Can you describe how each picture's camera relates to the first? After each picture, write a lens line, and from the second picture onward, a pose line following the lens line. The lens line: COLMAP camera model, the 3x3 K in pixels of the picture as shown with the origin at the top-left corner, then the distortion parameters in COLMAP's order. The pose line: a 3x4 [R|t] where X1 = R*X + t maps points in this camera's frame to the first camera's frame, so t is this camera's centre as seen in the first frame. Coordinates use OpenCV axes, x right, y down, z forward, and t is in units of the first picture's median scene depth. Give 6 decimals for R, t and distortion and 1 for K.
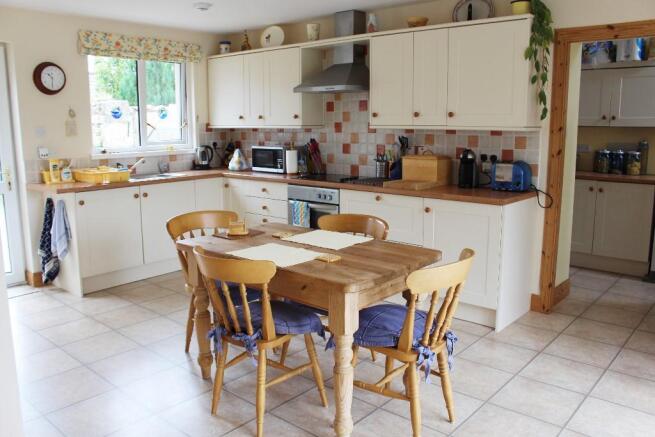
lens RADIAL K [[552.7, 0, 327.6], [0, 552.7, 217.2], [0, 0, 1]] dist [-0.017051, -0.003503]
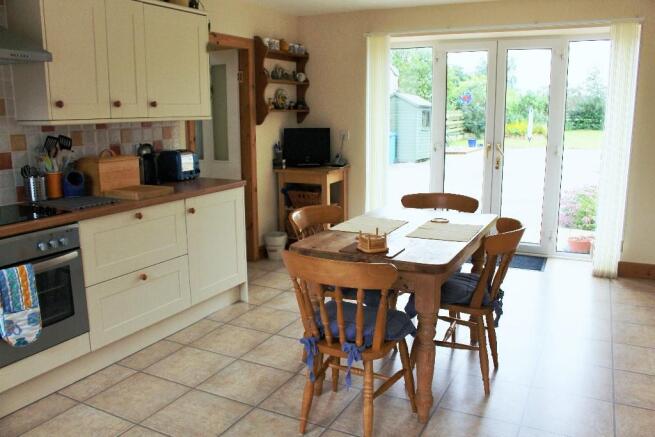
lens RADIAL K [[552.7, 0, 327.1], [0, 552.7, 217.4], [0, 0, 1]] dist [-0.017051, -0.003503]
pose [[-0.216249, -0.185895, 0.958478, -0.682822], [0.182773, 0.956644, 0.226776, -0.155783], [-0.959078, 0.224224, -0.172896, 0.889909]]
